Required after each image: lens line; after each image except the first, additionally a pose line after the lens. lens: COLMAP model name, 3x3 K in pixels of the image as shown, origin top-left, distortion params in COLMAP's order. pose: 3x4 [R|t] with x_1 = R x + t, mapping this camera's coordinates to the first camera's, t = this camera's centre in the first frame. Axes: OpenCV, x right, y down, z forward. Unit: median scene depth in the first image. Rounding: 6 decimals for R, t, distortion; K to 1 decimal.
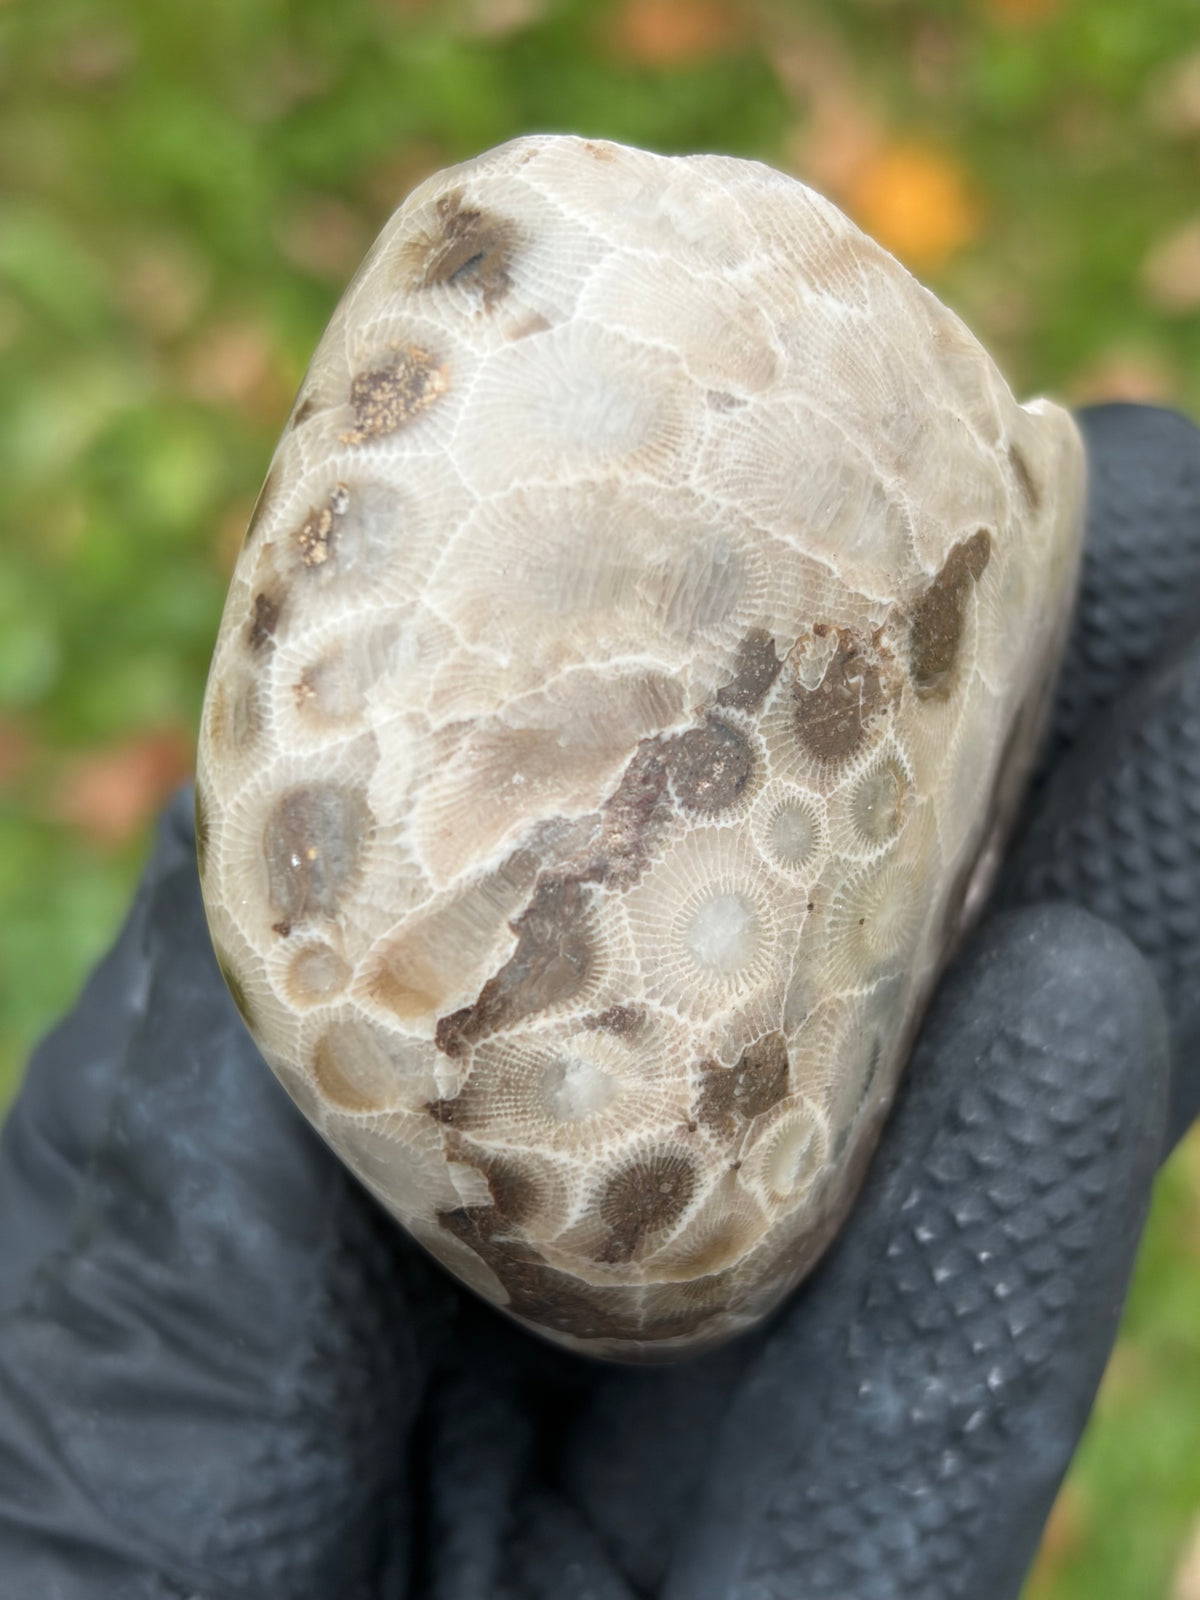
lens RADIAL K [[2612.6, 0, 607.0], [0, 2612.6, 807.2], [0, 0, 1]] dist [0.235901, 0.000000]
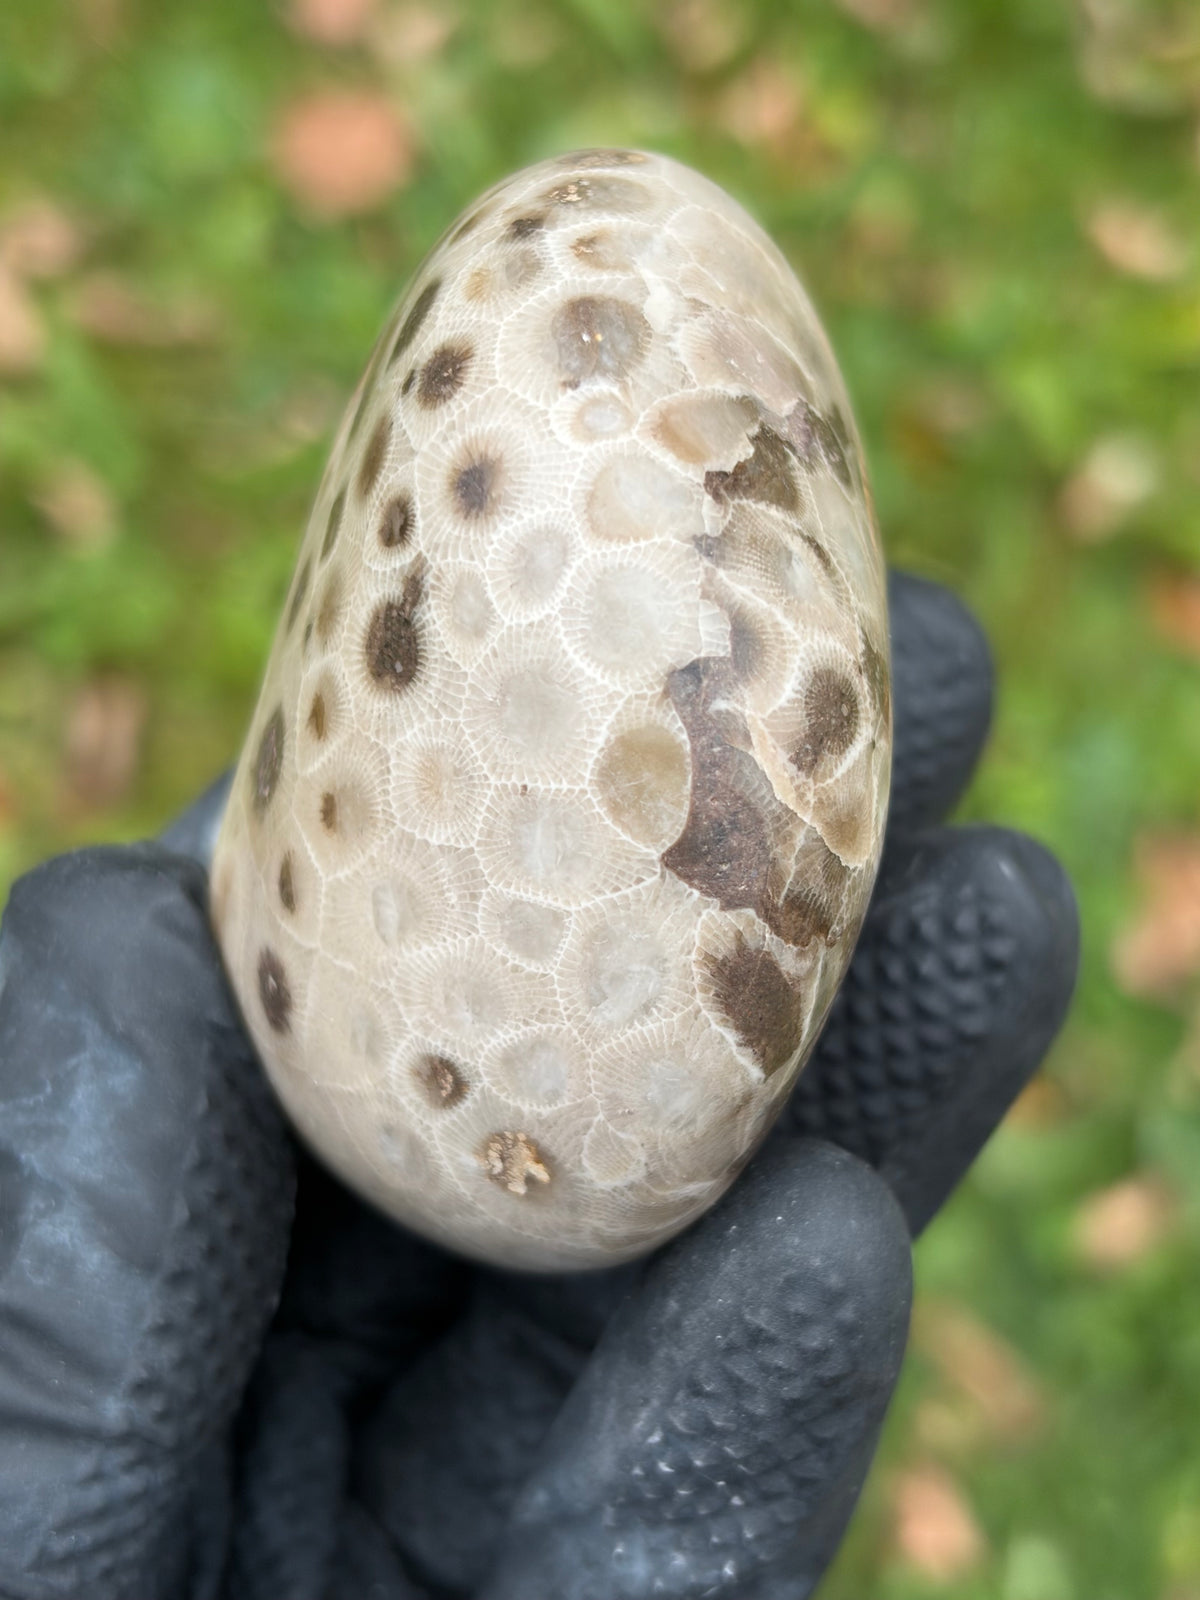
lens RADIAL K [[2612.6, 0, 597.4], [0, 2612.6, 806.9], [0, 0, 1]] dist [0.235901, 0.000000]
pose [[0.855620, 0.275711, 0.438061, -0.548704], [0.130992, 0.703433, -0.698587, 0.947683], [-0.500755, 0.655107, 0.565755, 0.461433]]
